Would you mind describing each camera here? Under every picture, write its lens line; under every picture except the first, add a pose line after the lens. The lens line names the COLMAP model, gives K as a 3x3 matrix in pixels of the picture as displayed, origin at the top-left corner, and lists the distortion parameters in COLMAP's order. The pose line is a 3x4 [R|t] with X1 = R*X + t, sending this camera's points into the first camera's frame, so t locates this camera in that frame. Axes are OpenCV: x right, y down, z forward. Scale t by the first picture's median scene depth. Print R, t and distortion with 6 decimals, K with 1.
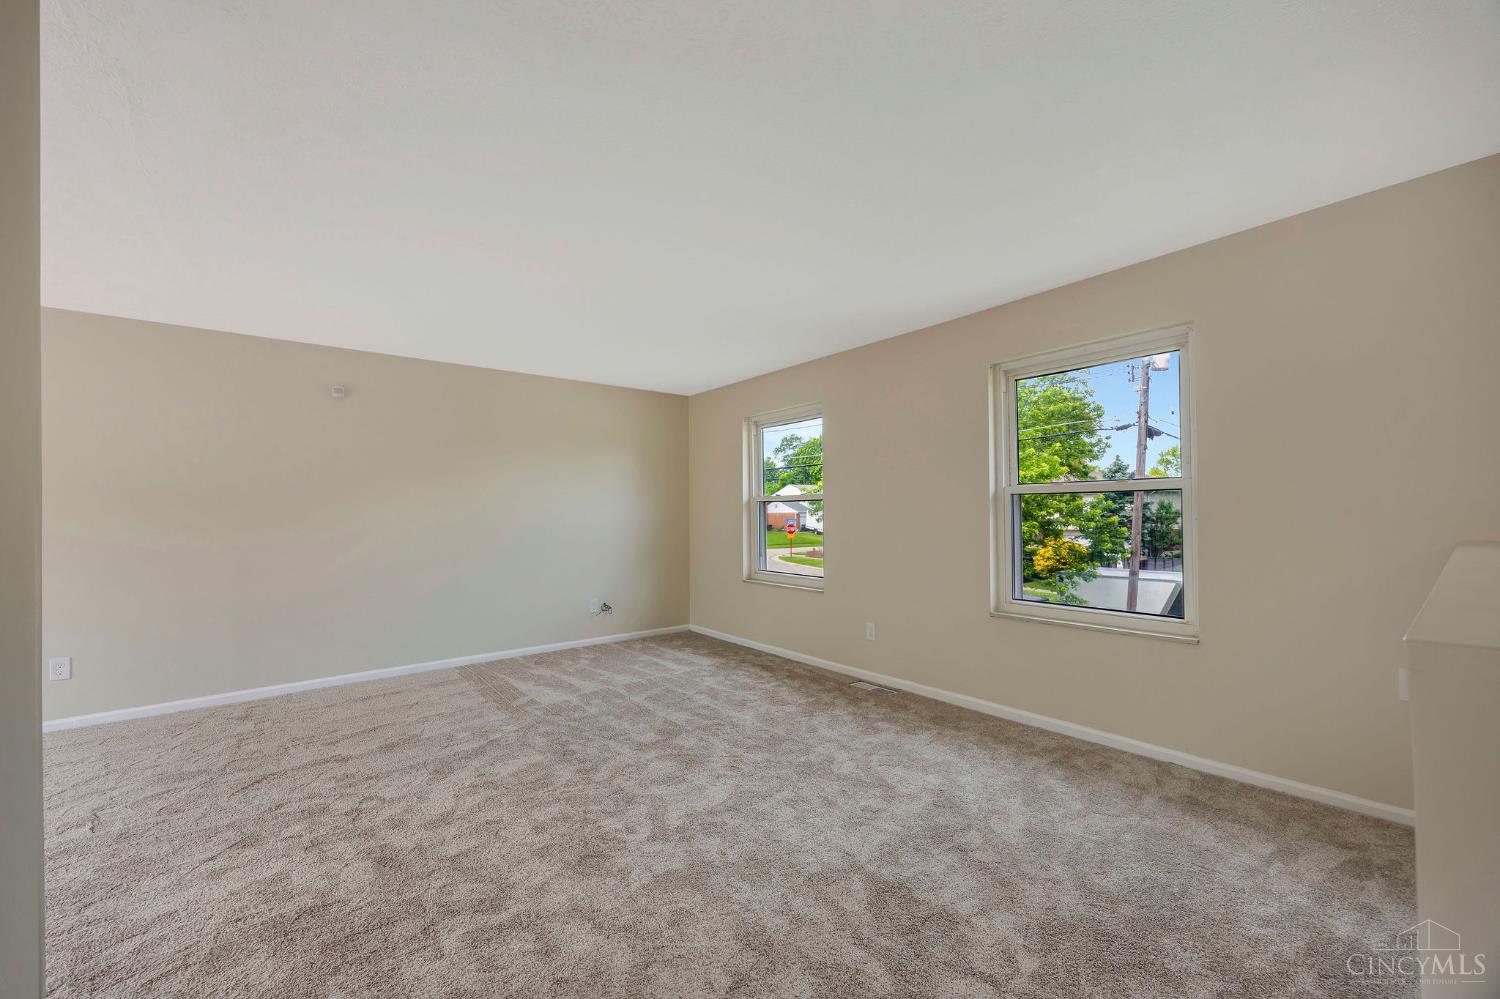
lens RADIAL K [[578.5, 0, 745.7], [0, 578.5, 510.1], [0, 0, 1]] dist [-0.001904, -0.000021]
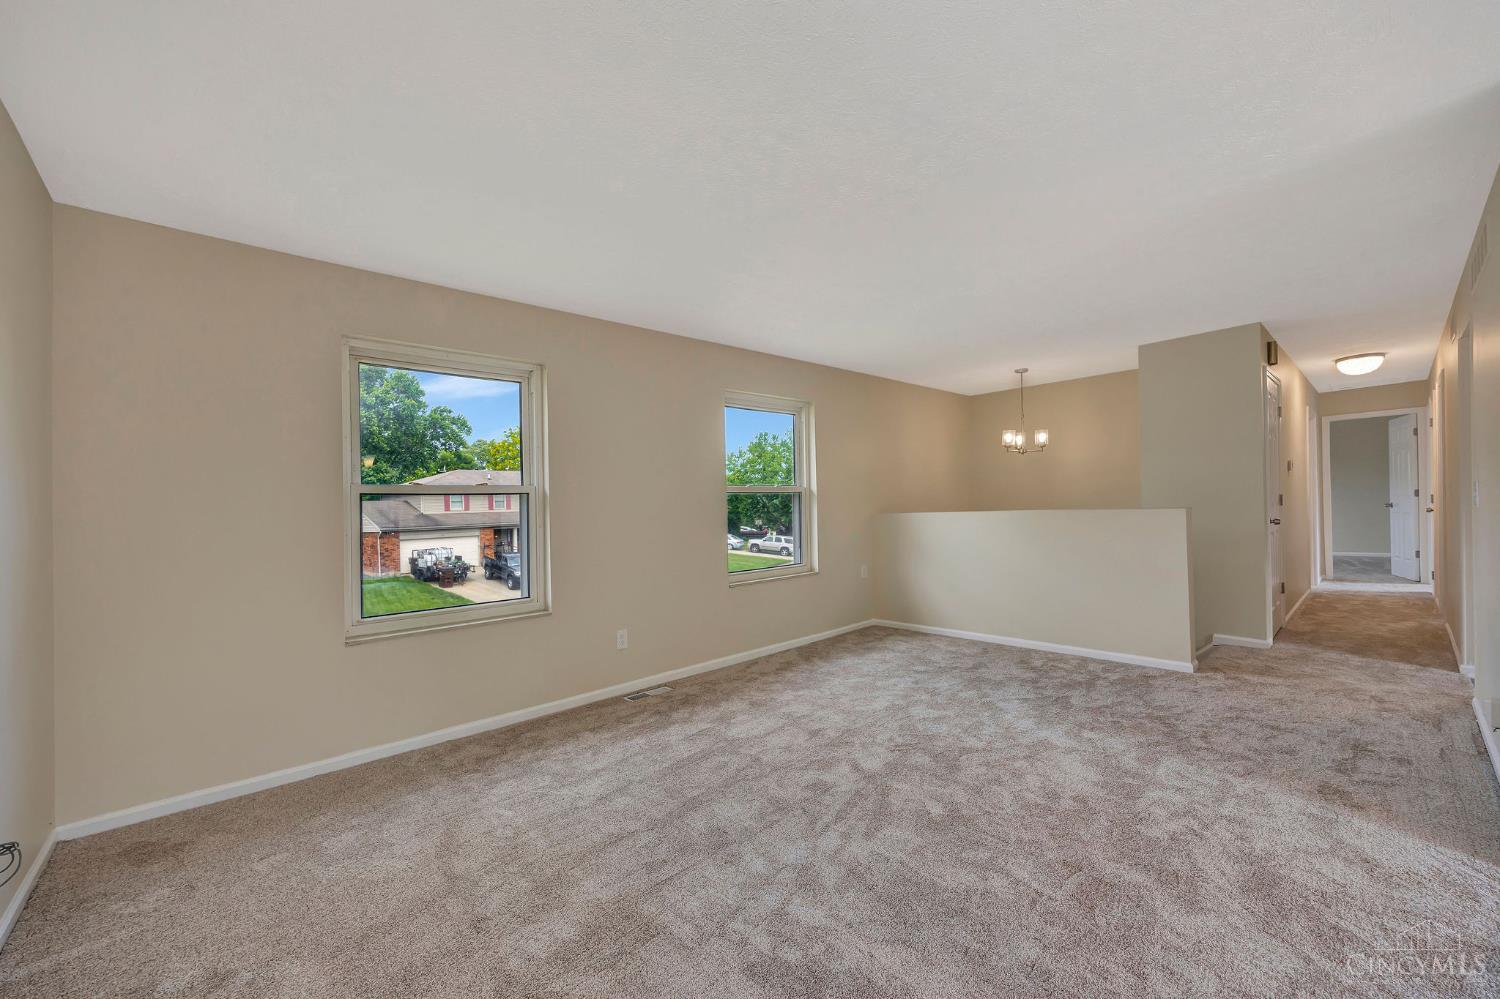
lens RADIAL K [[578.5, 0, 745.7], [0, 578.5, 510.1], [0, 0, 1]] dist [-0.001904, -0.000021]
pose [[-0.074273, 0.014965, 0.997126, -0.696526], [0.018257, 0.999740, -0.013644, 0.024983], [-0.997071, 0.017191, -0.074527, 0.877959]]
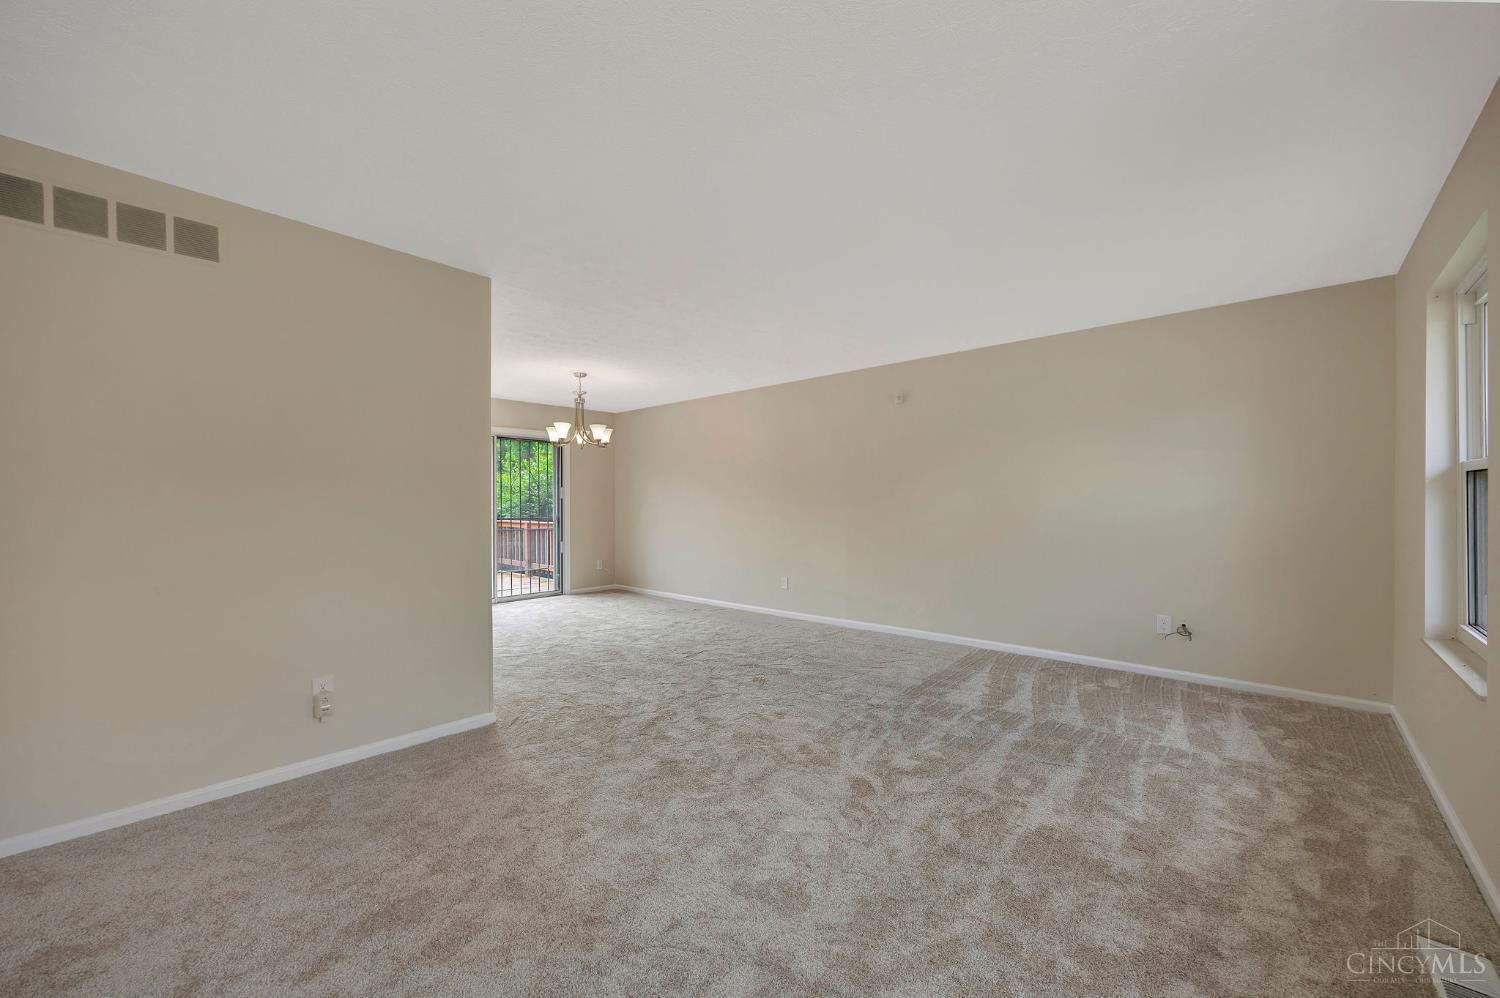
lens RADIAL K [[577.6, 0, 745.8], [0, 577.6, 499.0], [0, 0, 1]] dist [-0.003684, 0.000105]
pose [[0.167096, 0.007312, -0.985913, 0.474920], [0.011918, 0.999884, 0.009436, -0.004918], [0.985869, -0.013327, 0.166990, 0.477244]]
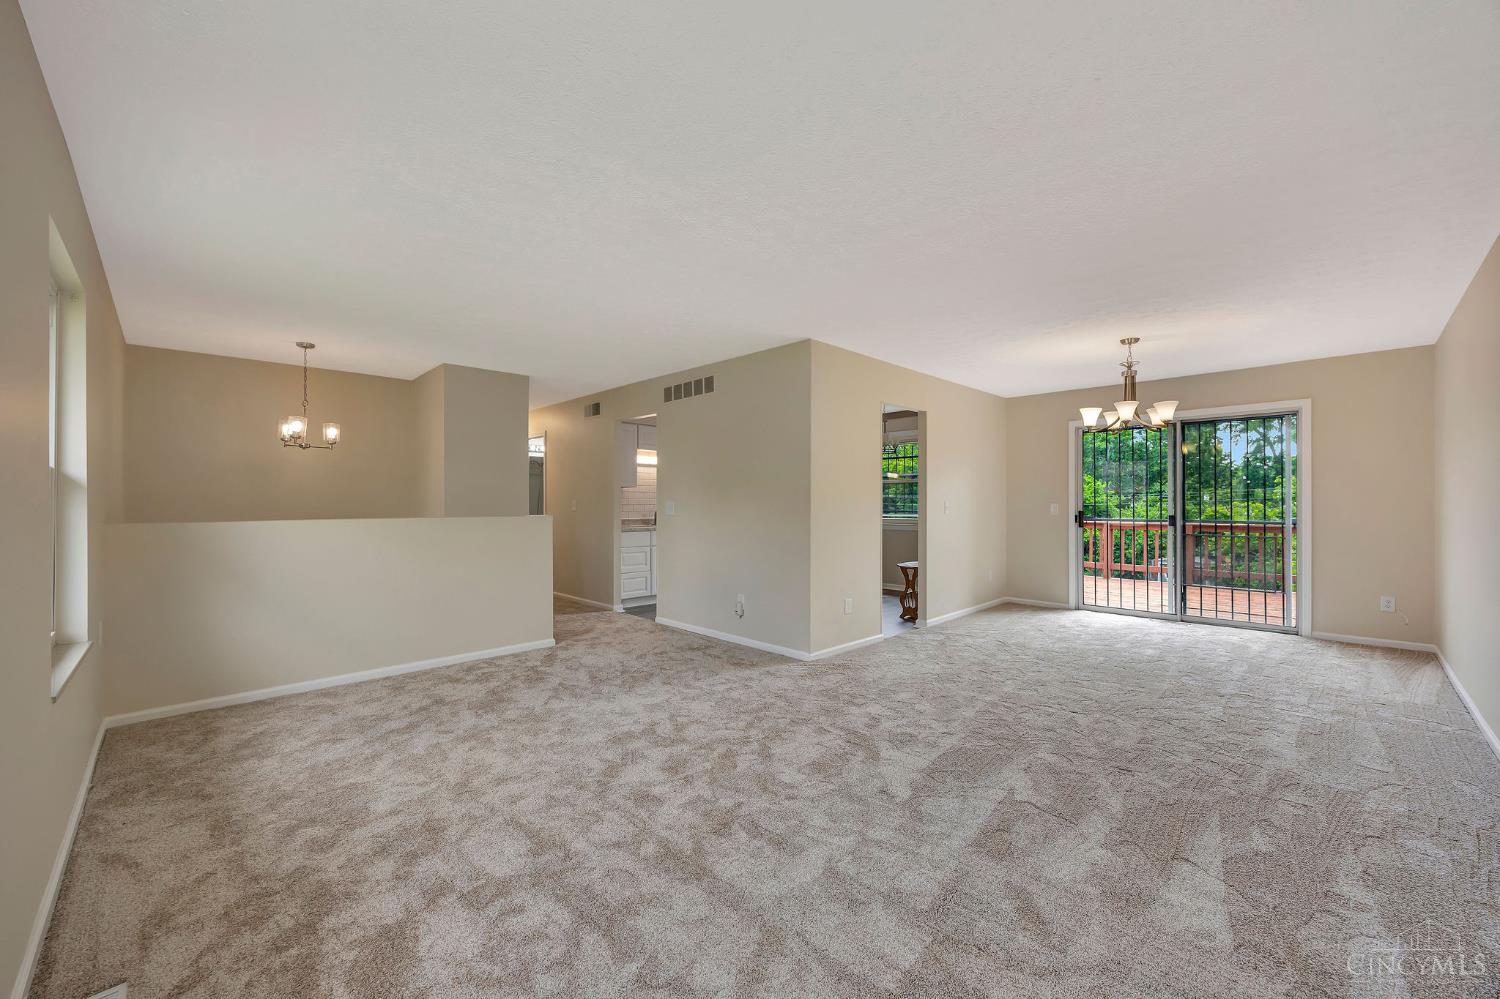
lens RADIAL K [[579.4, 0, 770.4], [0, 579.4, 505.1], [0, 0, 1]] dist [-0.000292, 0.000018]
pose [[-0.990154, 0.015167, -0.139158, -0.123812], [0.016282, 0.999844, -0.006877, 0.015403], [0.139032, -0.009075, -0.990246, 1.318717]]
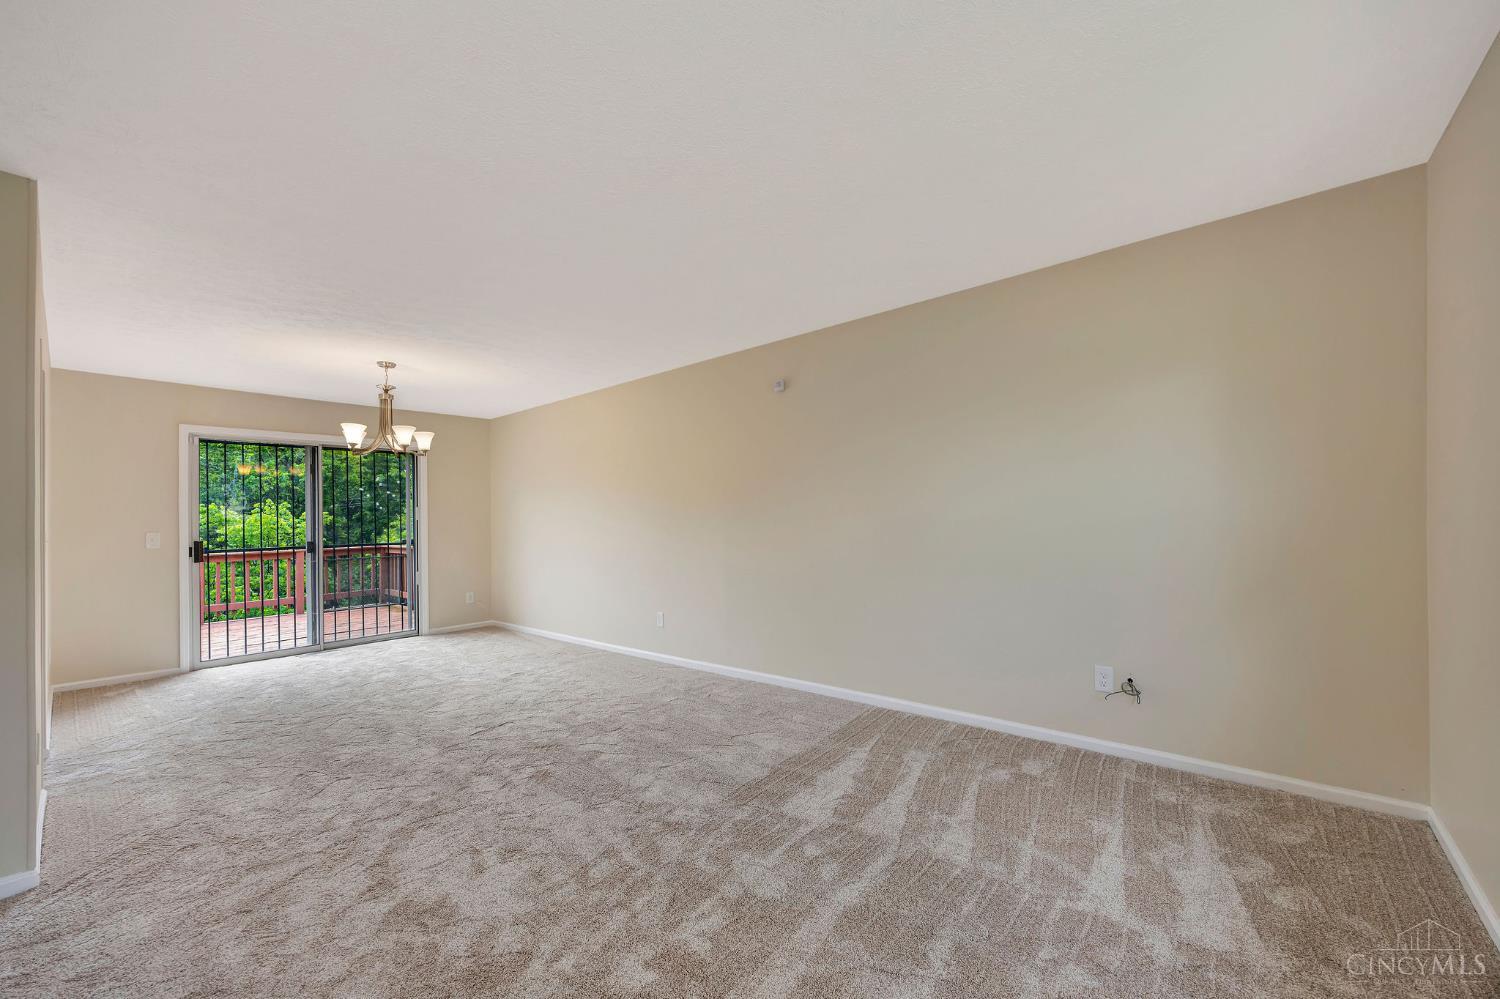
lens RADIAL K [[578.5, 0, 745.7], [0, 578.5, 510.1], [0, 0, 1]] dist [-0.001904, -0.000021]
pose [[0.196212, -0.003759, -0.980554, 0.247888], [0.032421, 0.999471, 0.002656, 0.001324], [0.980025, -0.032312, 0.196230, 0.764988]]
